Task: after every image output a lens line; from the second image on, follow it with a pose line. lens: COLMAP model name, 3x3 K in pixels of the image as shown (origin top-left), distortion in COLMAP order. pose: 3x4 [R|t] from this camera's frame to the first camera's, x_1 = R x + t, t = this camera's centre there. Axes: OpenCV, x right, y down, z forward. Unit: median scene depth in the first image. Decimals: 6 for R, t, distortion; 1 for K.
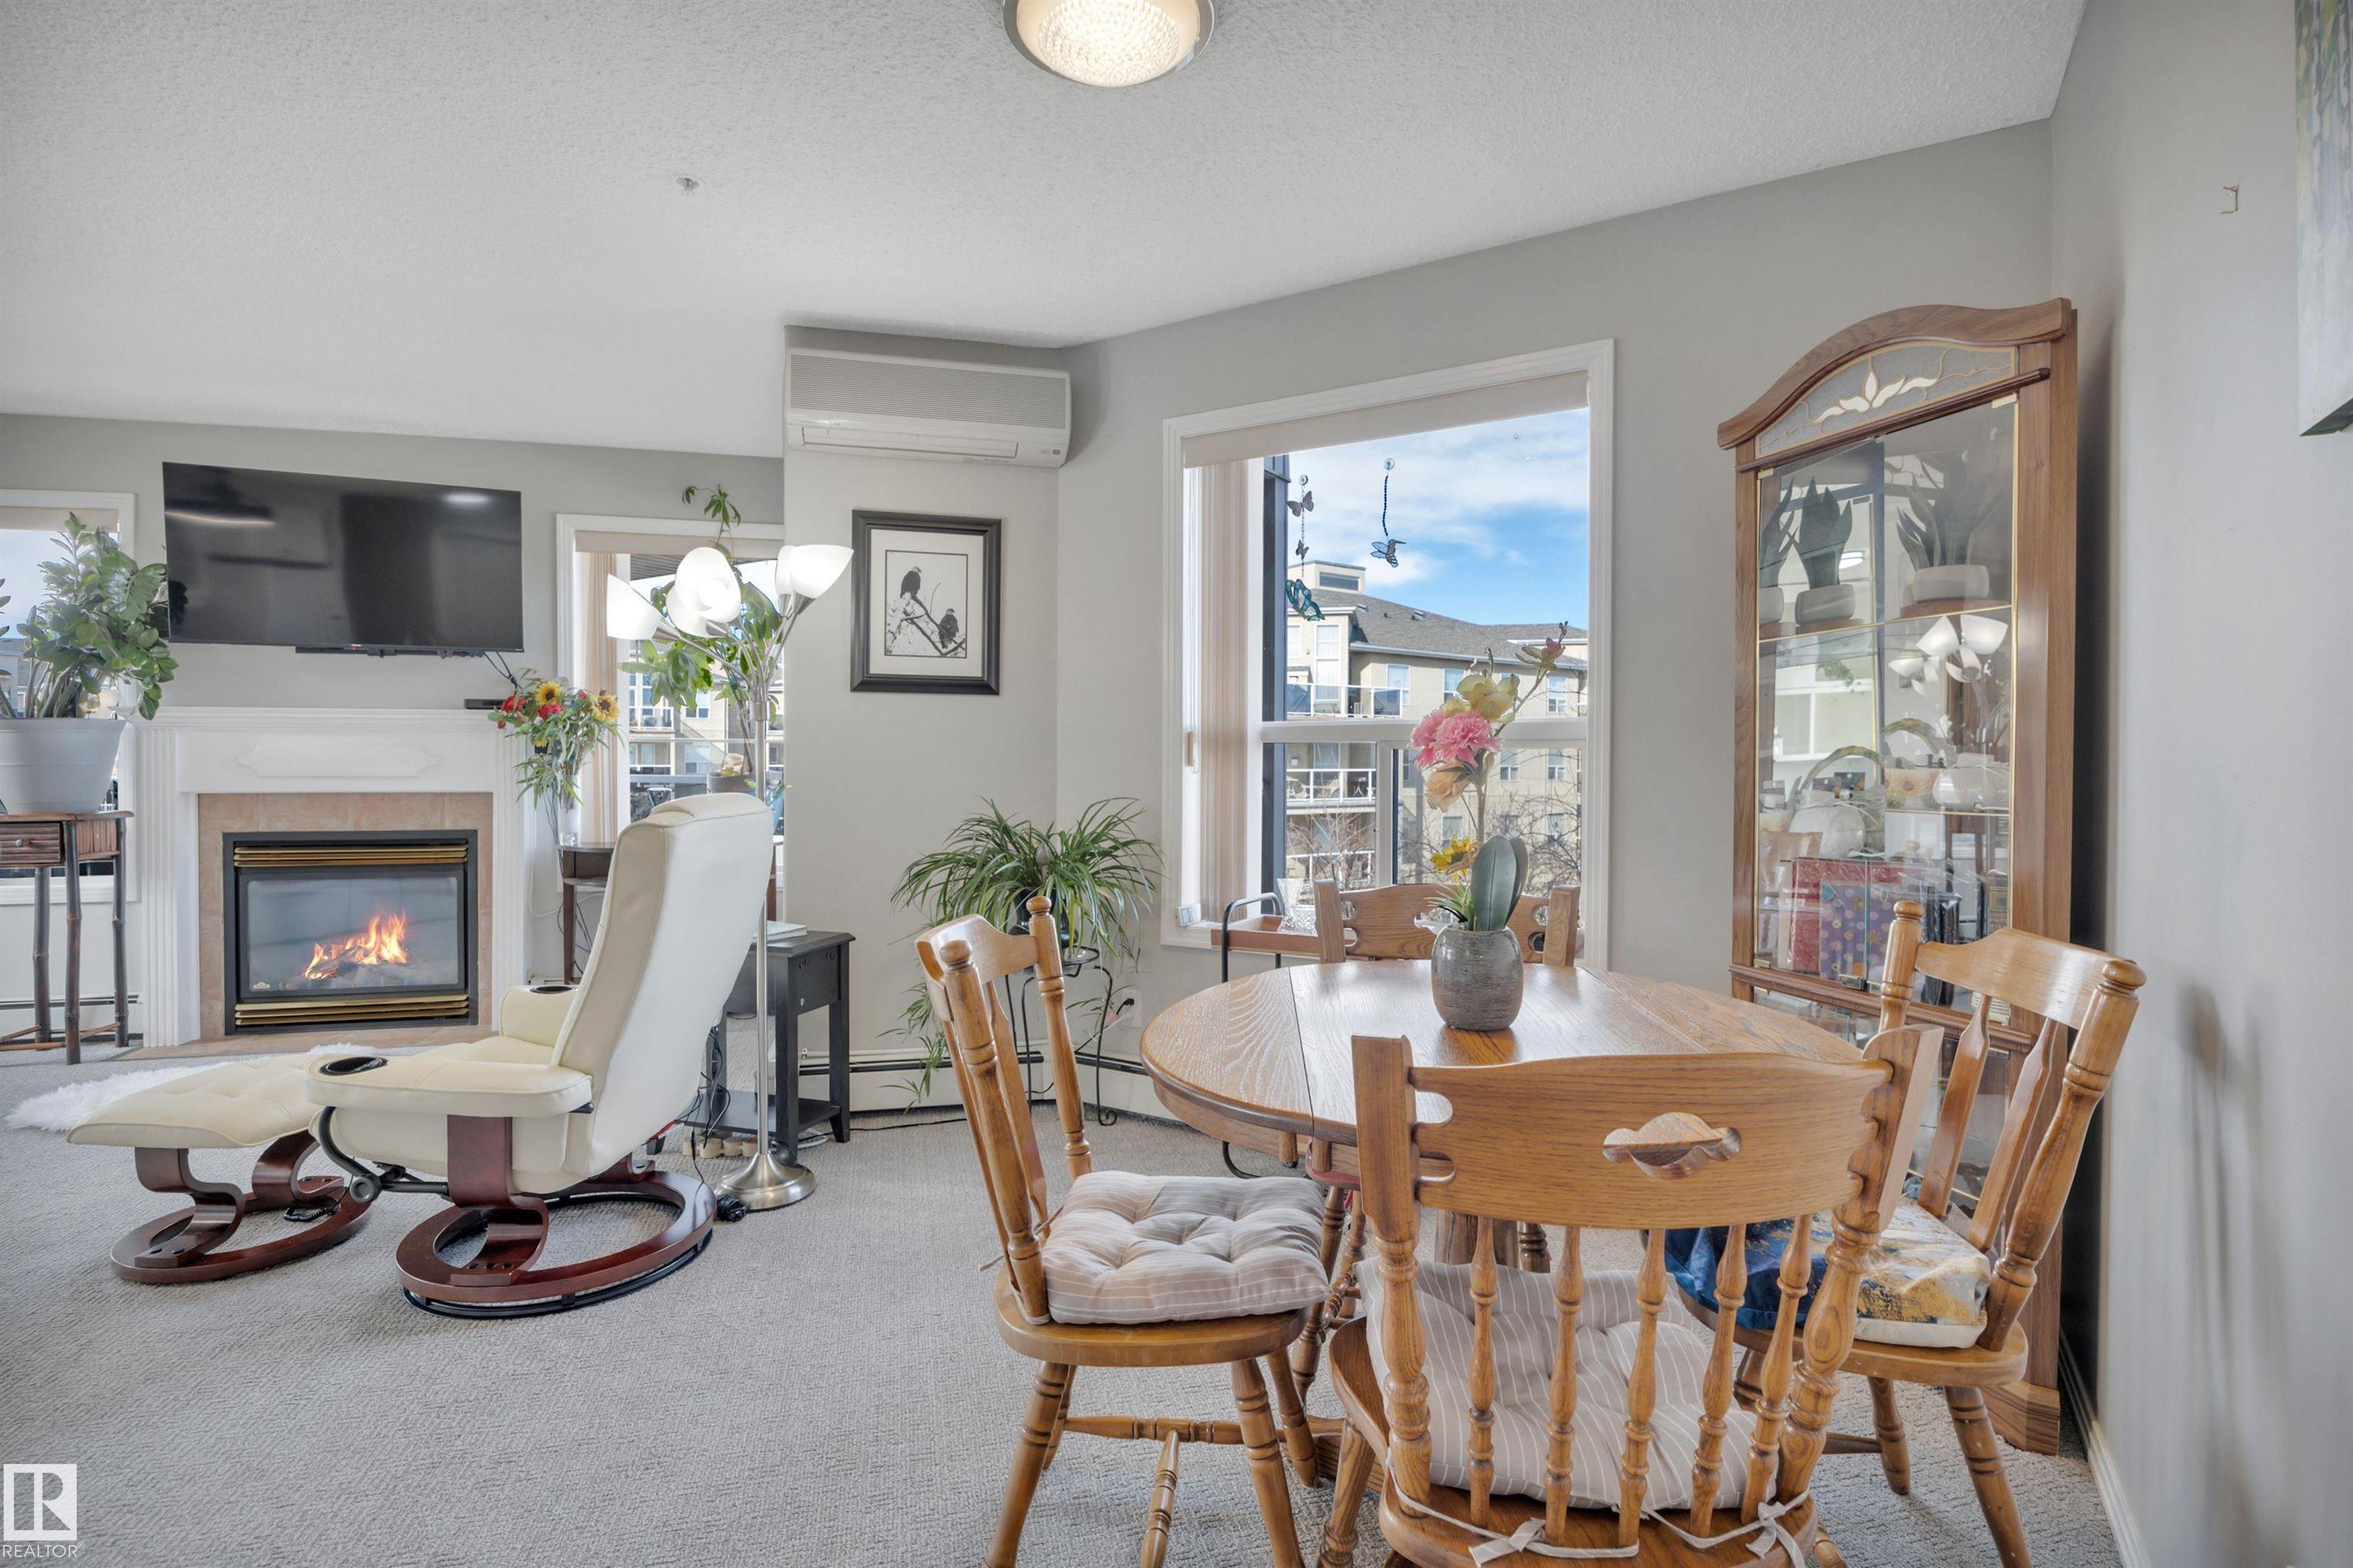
lens RADIAL K [[1115.0, 0, 1181.5], [0, 1115.0, 775.4], [0, 0, 1]] dist [-0.014464, 0.000775]
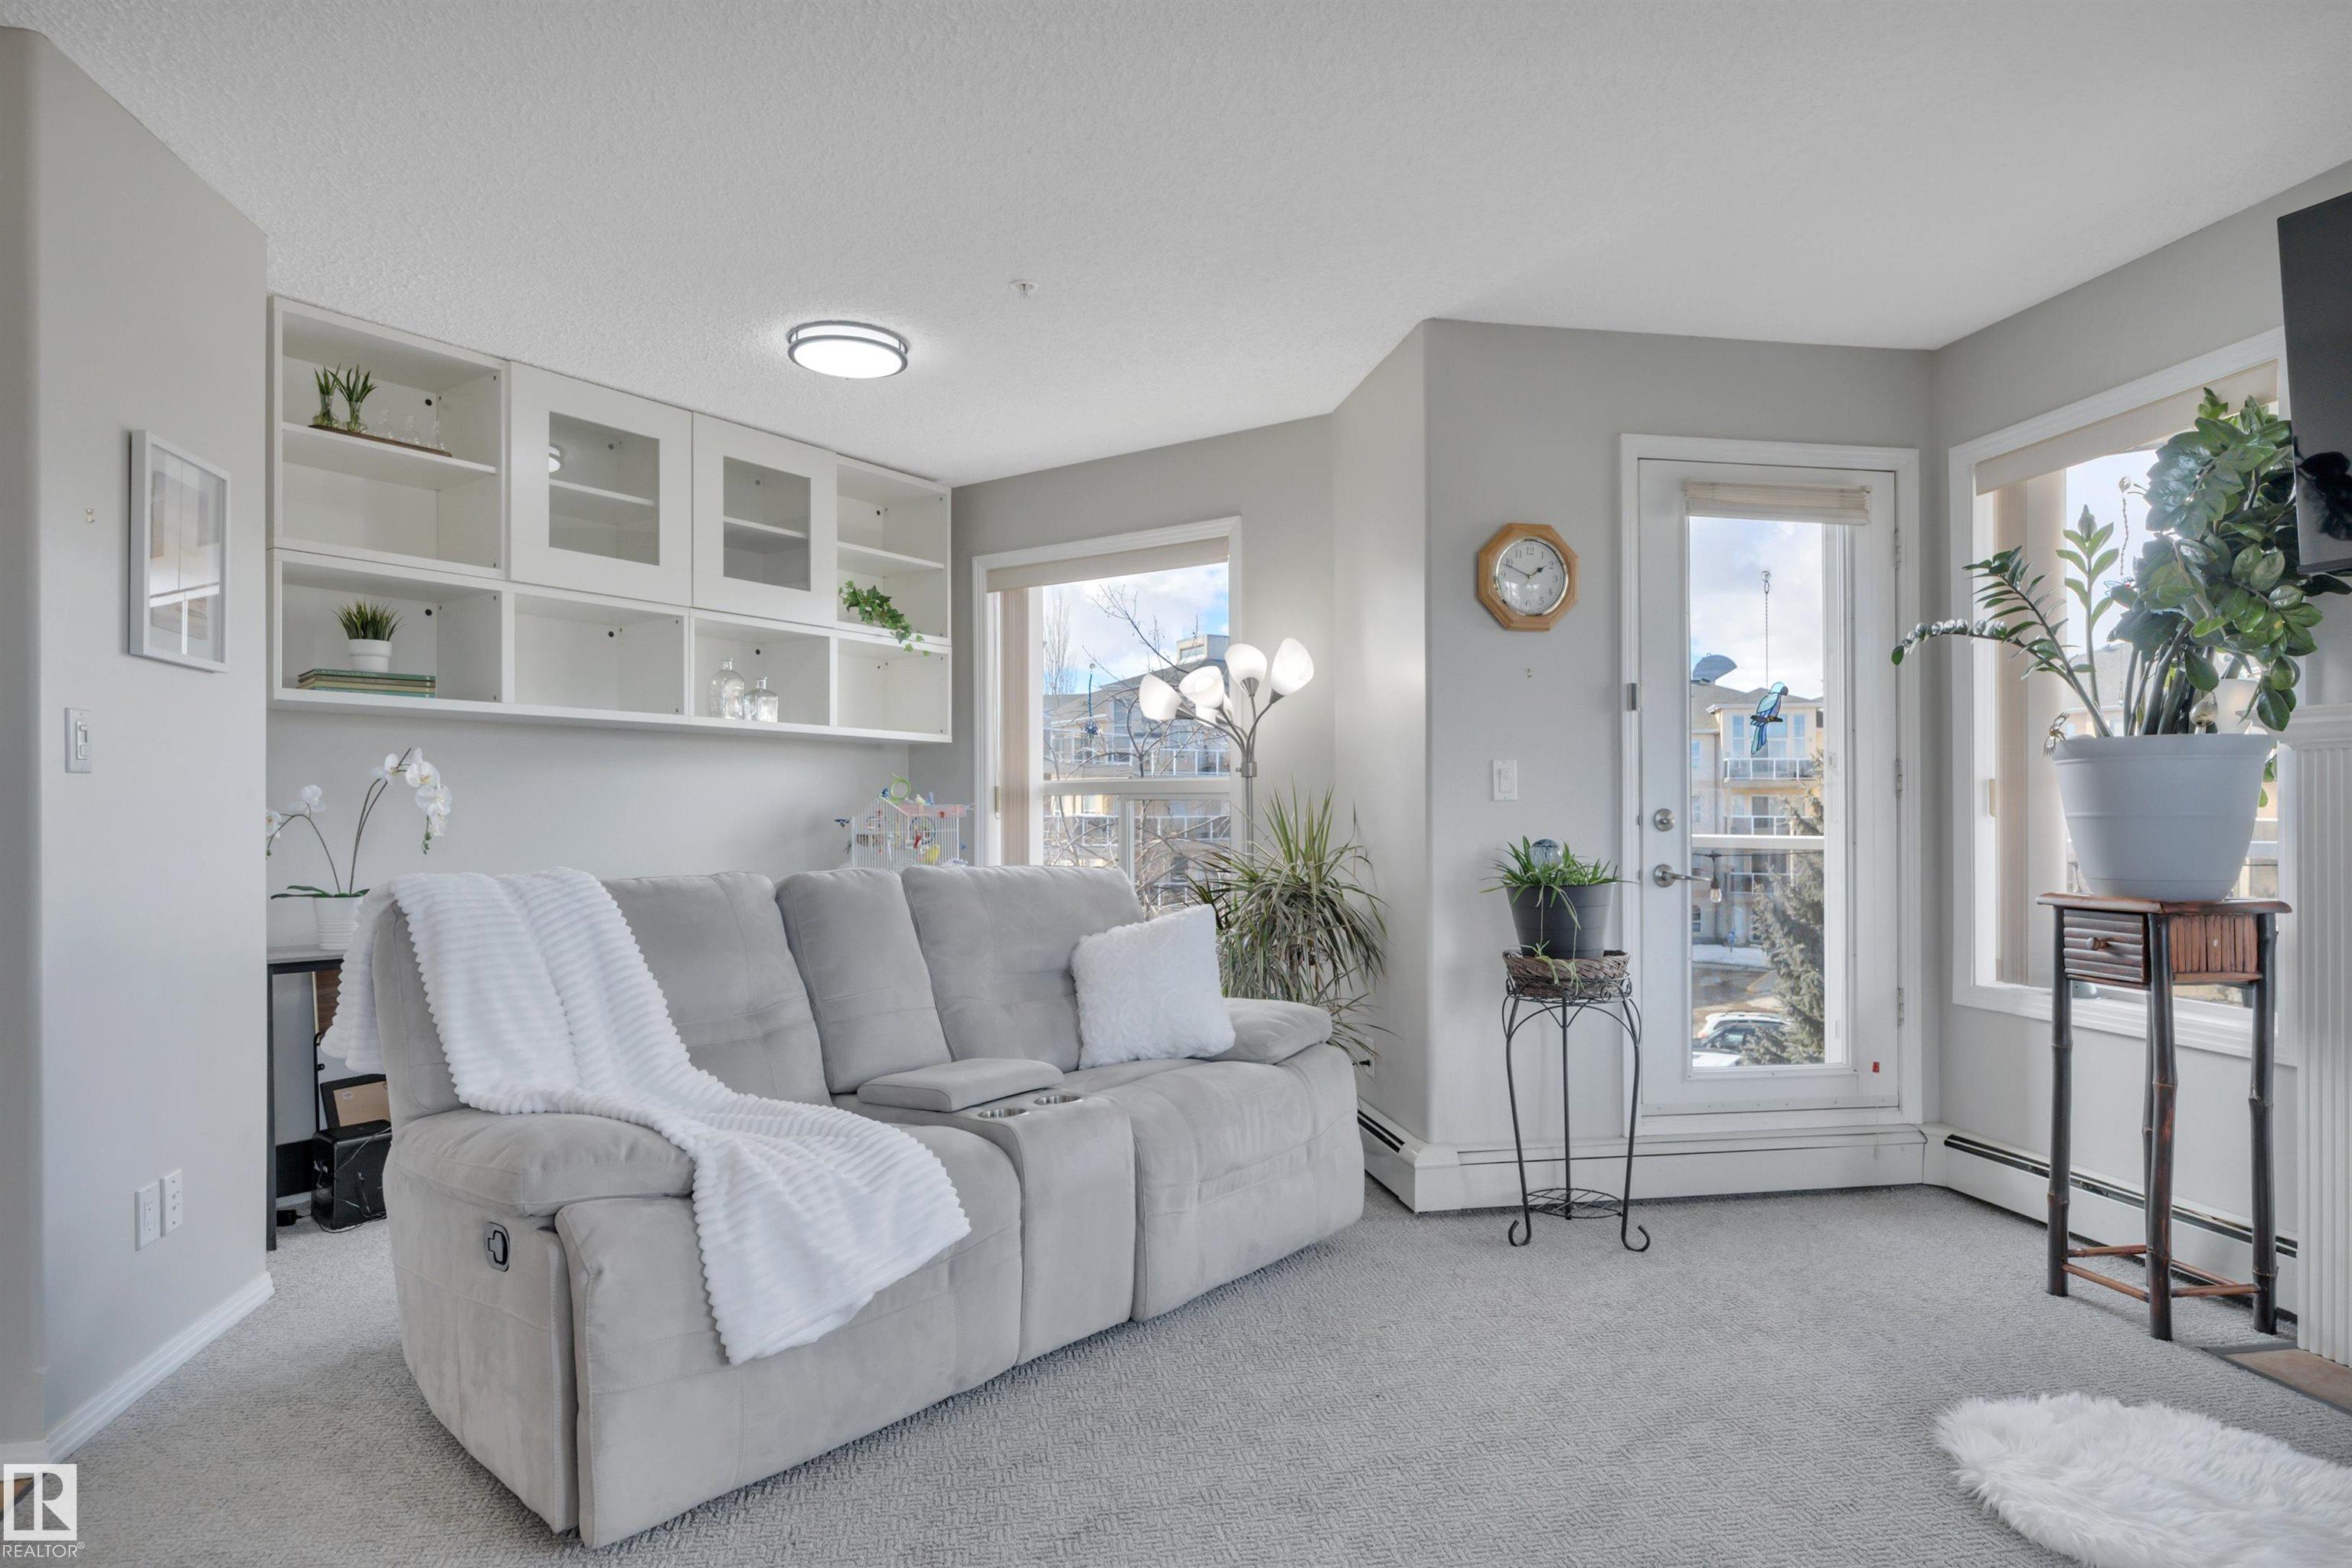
lens RADIAL K [[1323.1, 0, 1166.5], [0, 1323.1, 798.8], [0, 0, 1]] dist [-0.002429, -0.000783]
pose [[-0.077662, -0.007773, -0.996949, -0.262792], [-0.010564, 0.999920, -0.006973, -0.008204], [0.996924, 0.009990, -0.077738, 0.504527]]
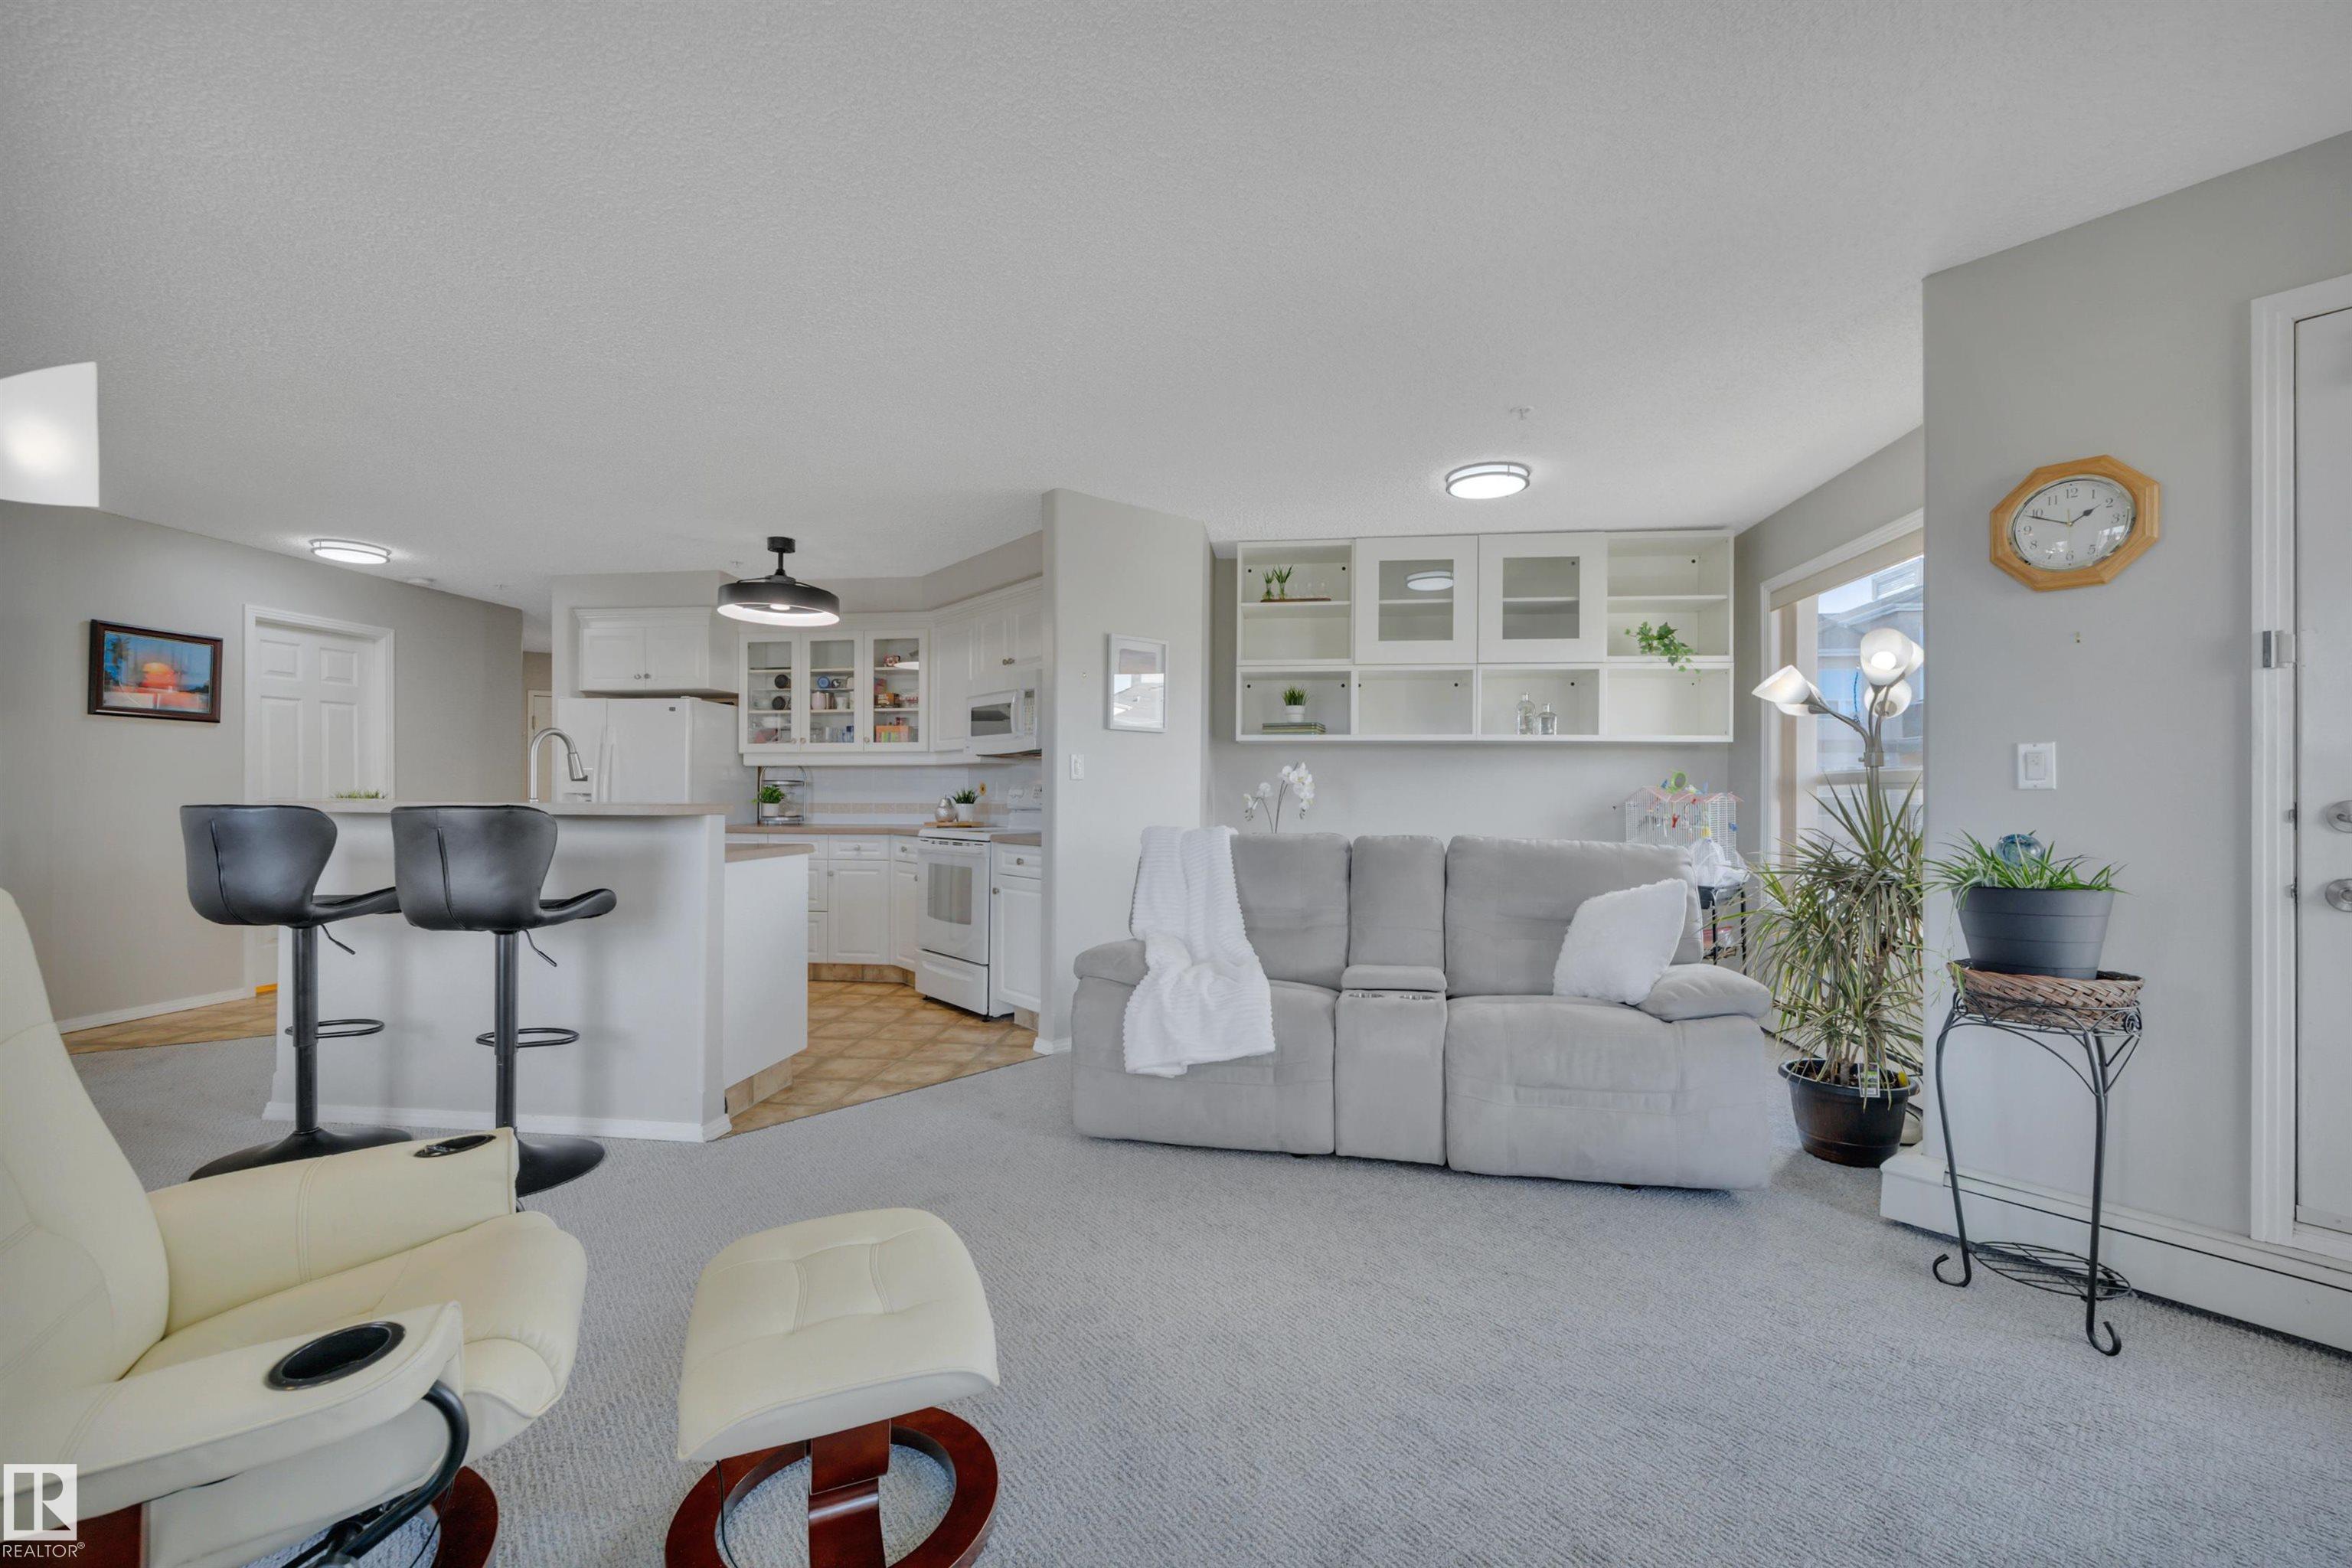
lens RADIAL K [[962.2, 0, 1162.9], [0, 962.2, 780.9], [0, 0, 1]] dist [0.000257, 0.000250]
pose [[-0.920090, -0.010229, -0.391573, -0.476893], [-0.009493, 0.999948, -0.003817, -0.013542], [0.391592, 0.000205, -0.920139, 0.970216]]
